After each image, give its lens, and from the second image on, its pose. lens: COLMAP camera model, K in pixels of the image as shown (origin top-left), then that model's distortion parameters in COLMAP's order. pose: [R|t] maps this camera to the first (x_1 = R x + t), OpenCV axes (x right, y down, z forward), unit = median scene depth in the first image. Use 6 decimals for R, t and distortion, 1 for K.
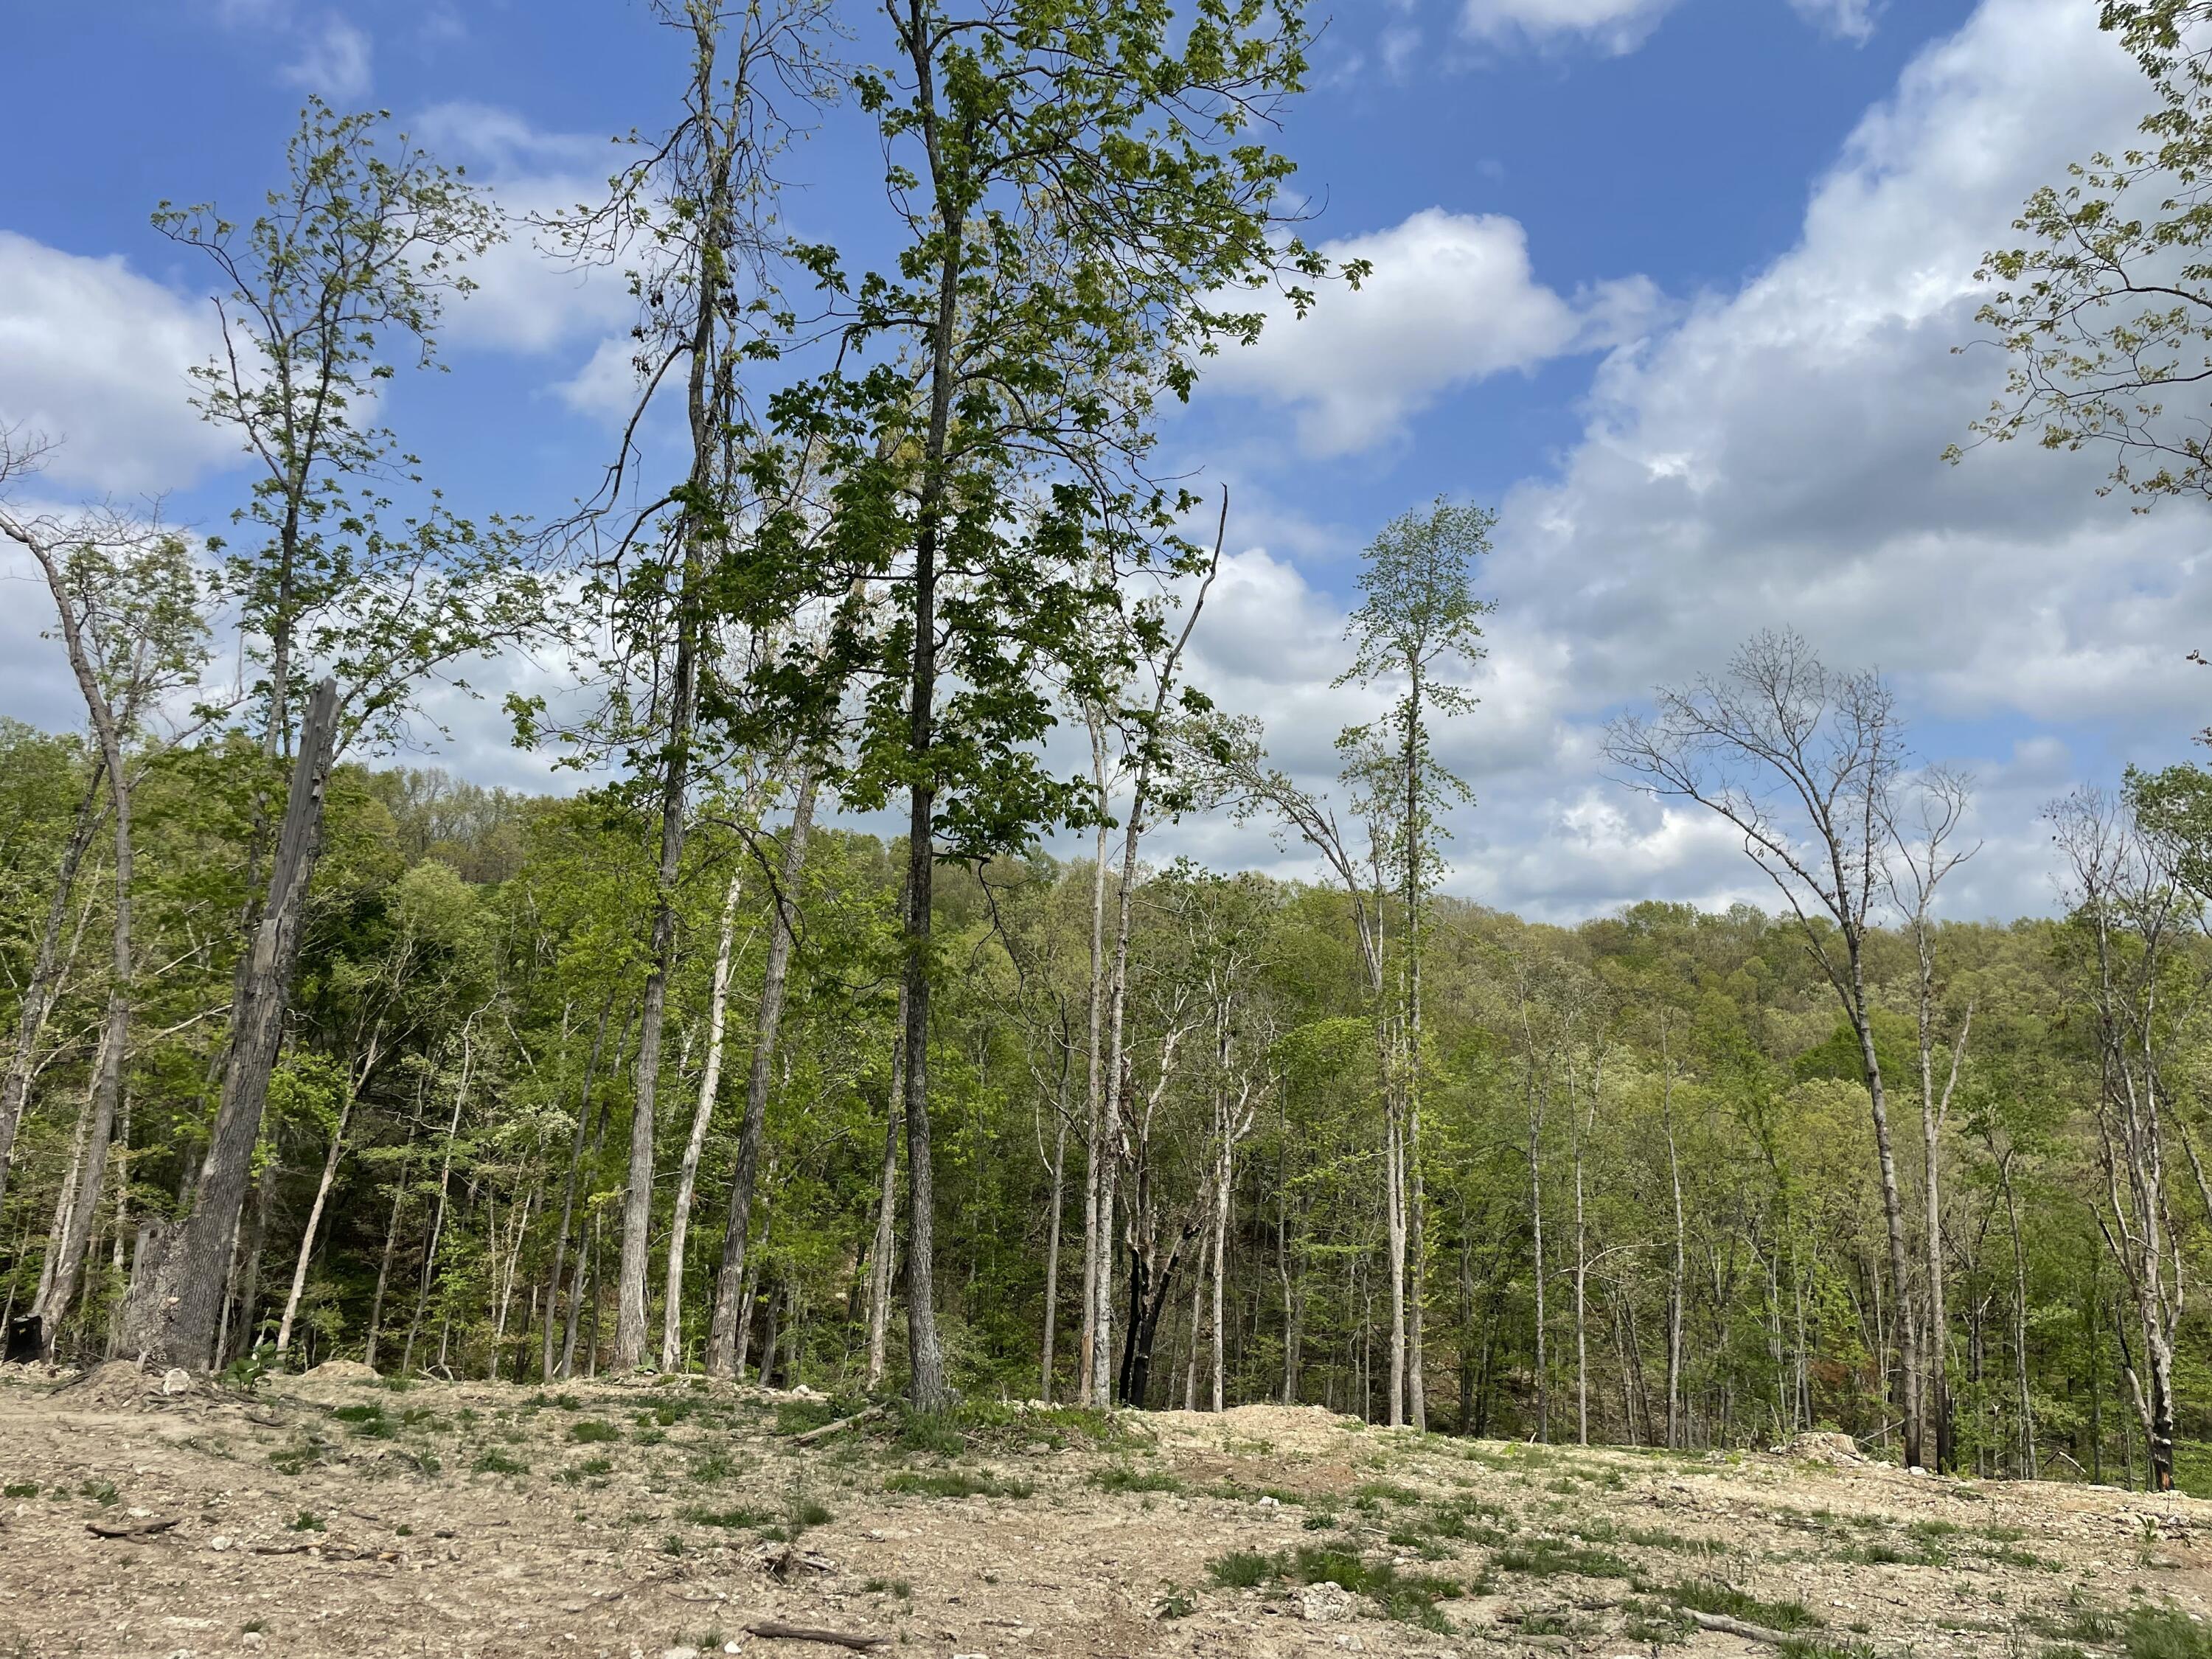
lens RADIAL K [[1571.7, 0, 1106.0], [0, 1571.7, 829.5], [0, 0, 1]] dist [0.104740, -0.112320]
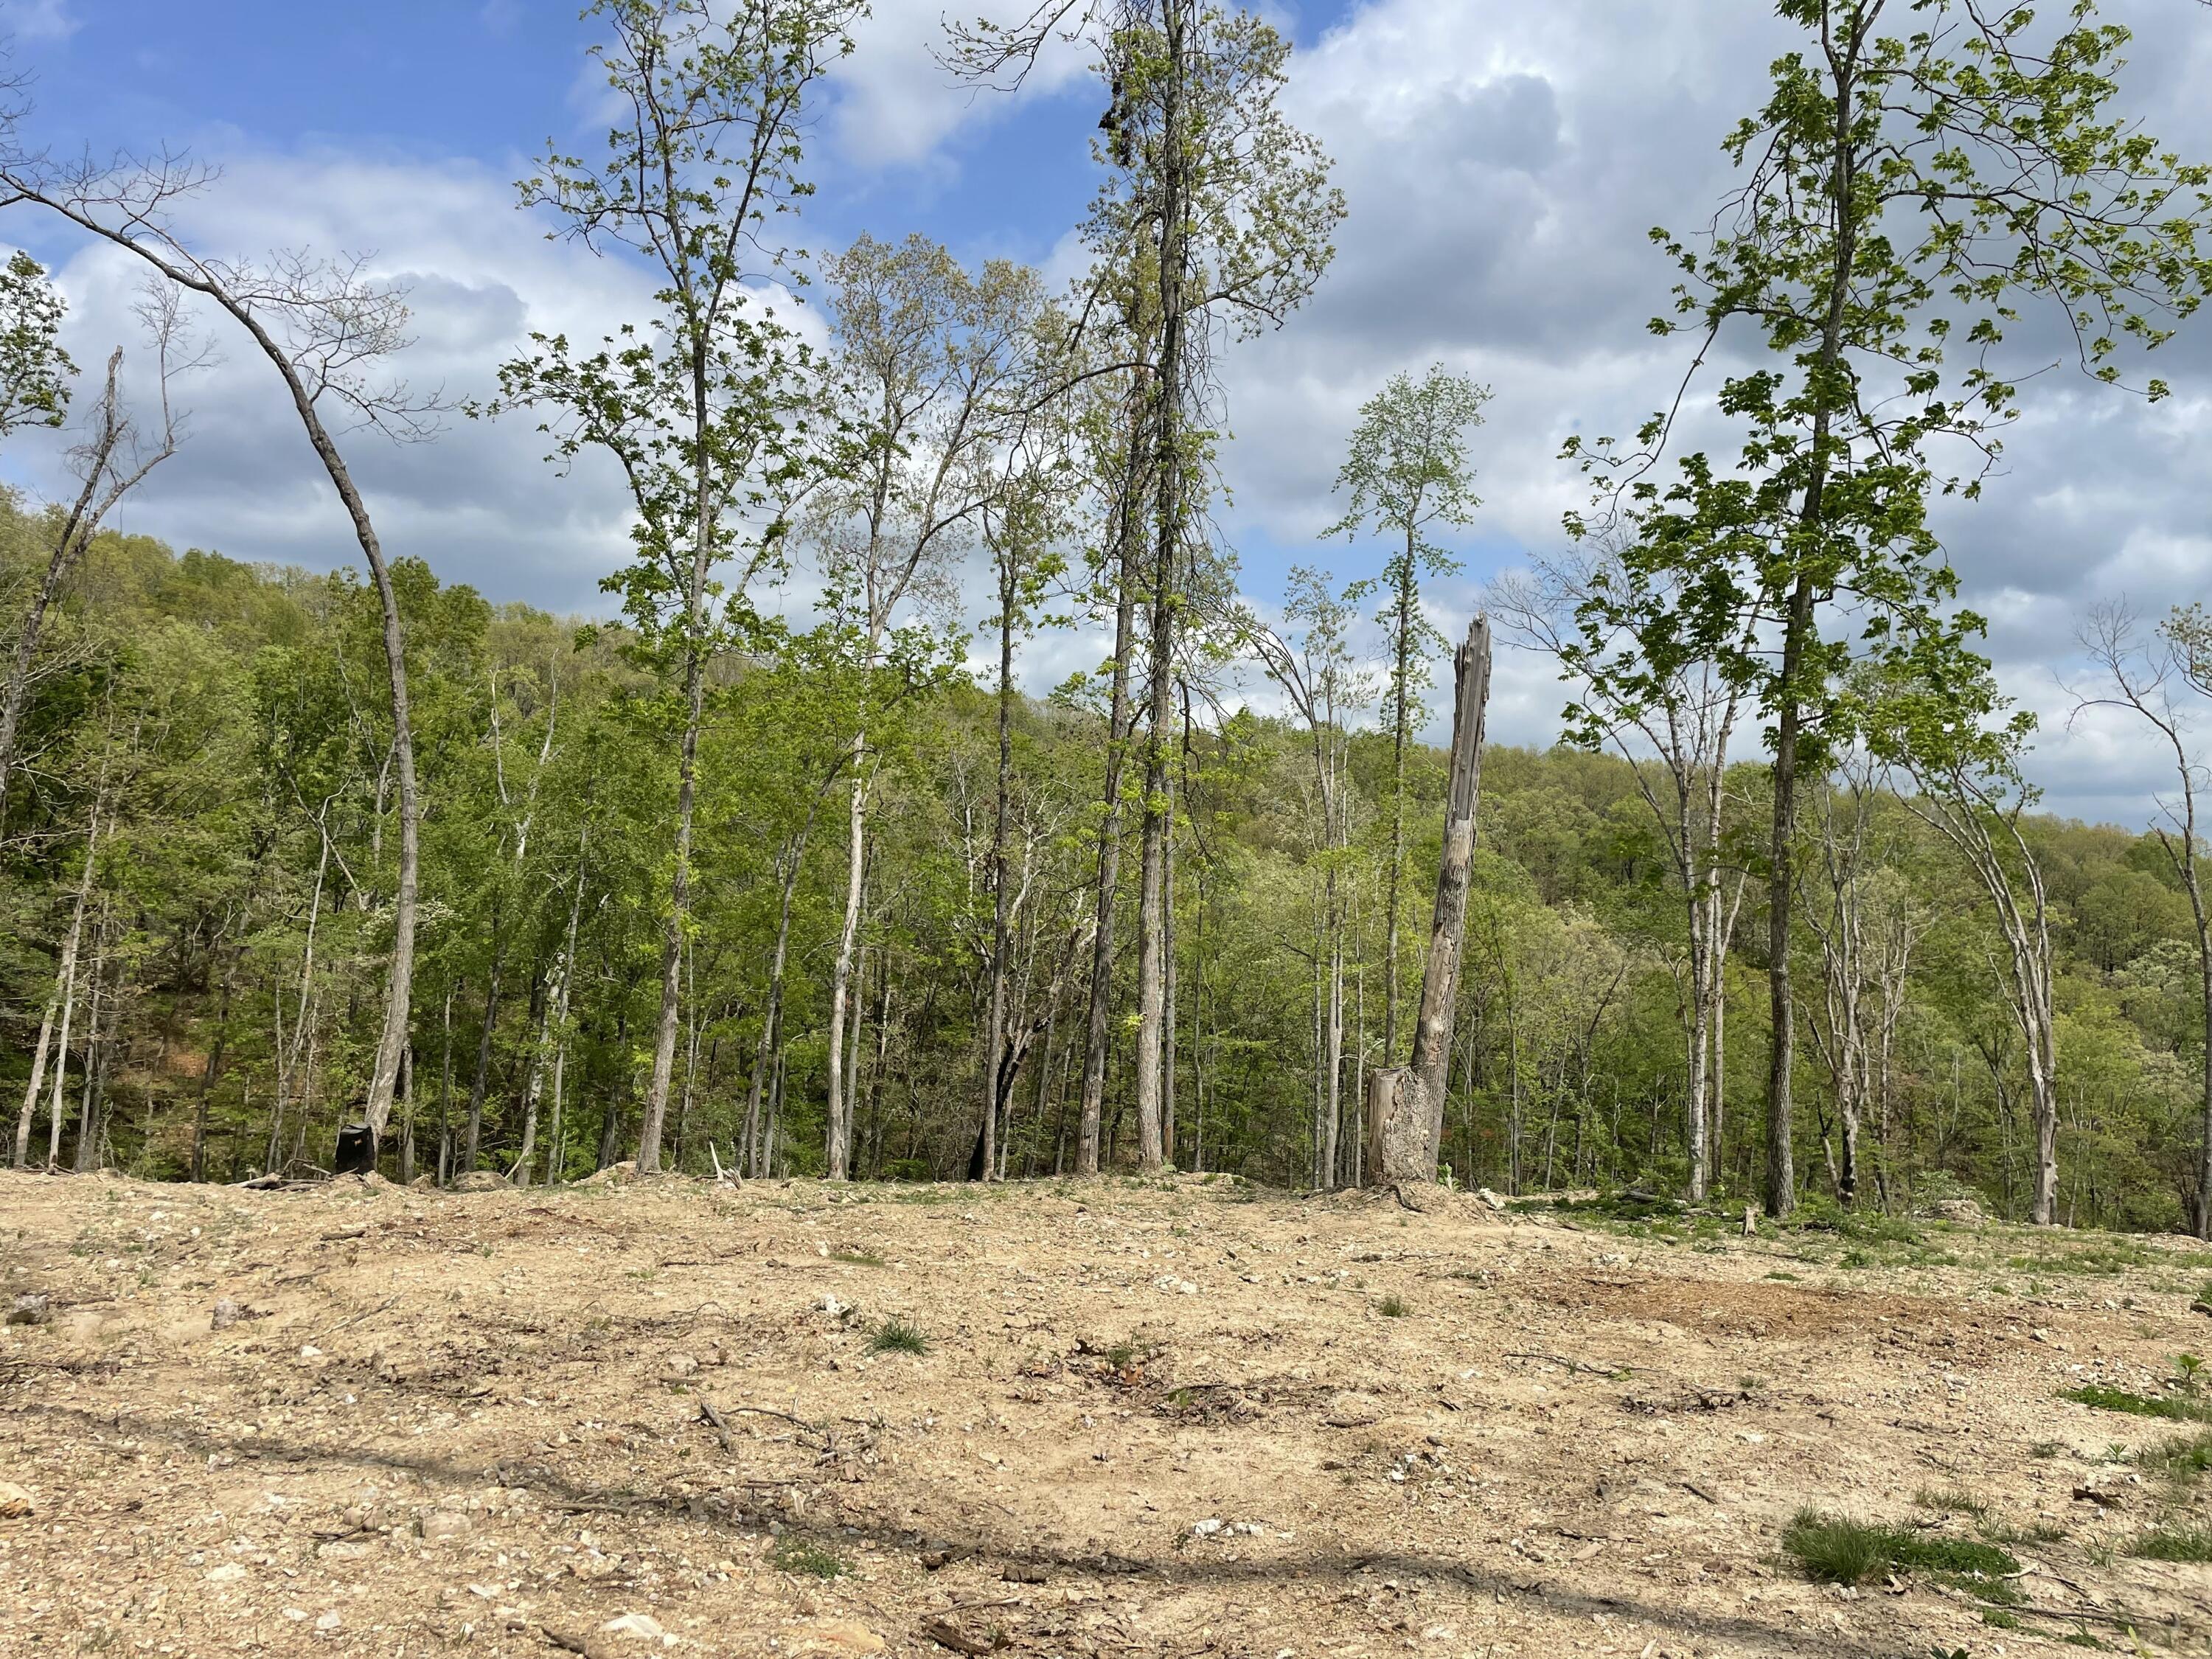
lens RADIAL K [[1571.7, 0, 1106.0], [0, 1571.7, 829.5], [0, 0, 1]] dist [0.104740, -0.112320]
pose [[0.966033, 0.035963, 0.255903, -0.234982], [-0.069356, 0.990019, 0.122690, -0.014167], [-0.248936, -0.136272, 0.958885, -0.015231]]
